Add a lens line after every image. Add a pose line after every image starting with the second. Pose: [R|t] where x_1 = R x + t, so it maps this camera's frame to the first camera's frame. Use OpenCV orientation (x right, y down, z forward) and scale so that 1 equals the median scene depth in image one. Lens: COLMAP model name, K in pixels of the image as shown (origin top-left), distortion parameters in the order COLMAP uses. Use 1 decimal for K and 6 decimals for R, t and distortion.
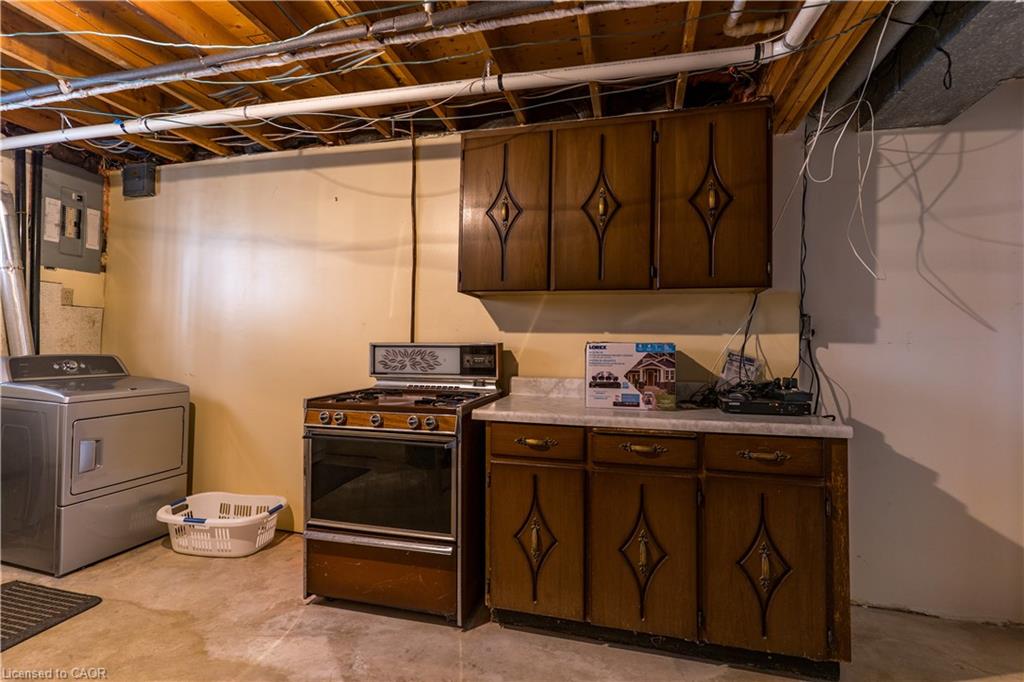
lens RADIAL K [[493.6, 0, 509.3], [0, 493.6, 340.5], [0, 0, 1]] dist [0.002388, -0.000583]
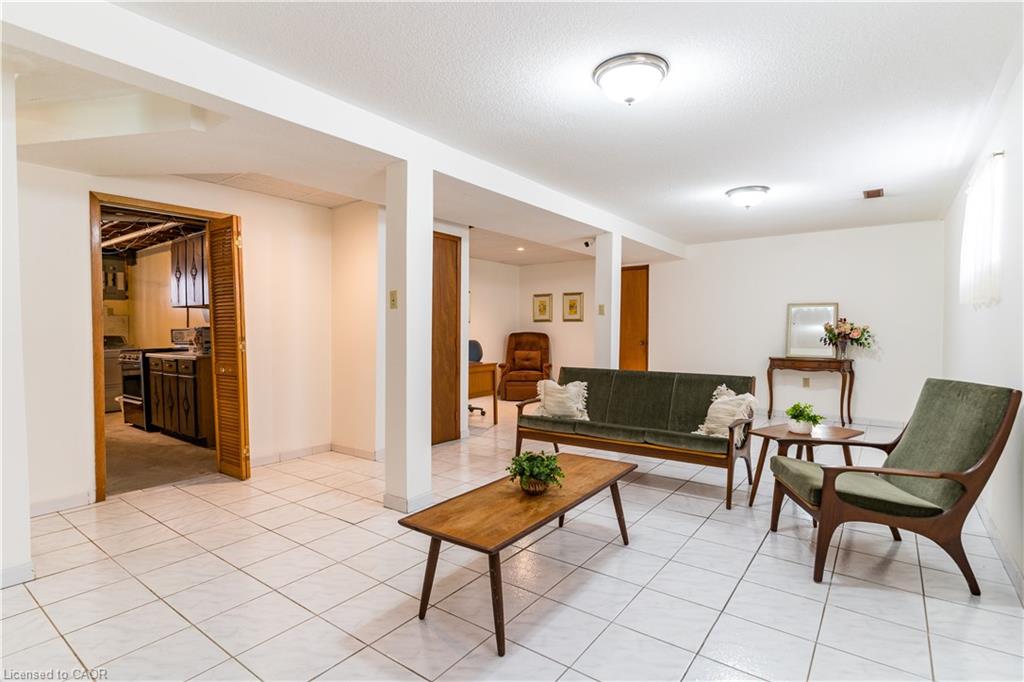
lens RADIAL K [[493.6, 0, 511.2], [0, 493.6, 346.3], [0, 0, 1]] dist [0.002388, -0.000583]
pose [[0.927453, -0.006052, -0.373891, 1.755958], [0.024098, 0.998758, 0.043610, 0.021466], [0.373163, -0.049457, 0.926447, -0.480298]]
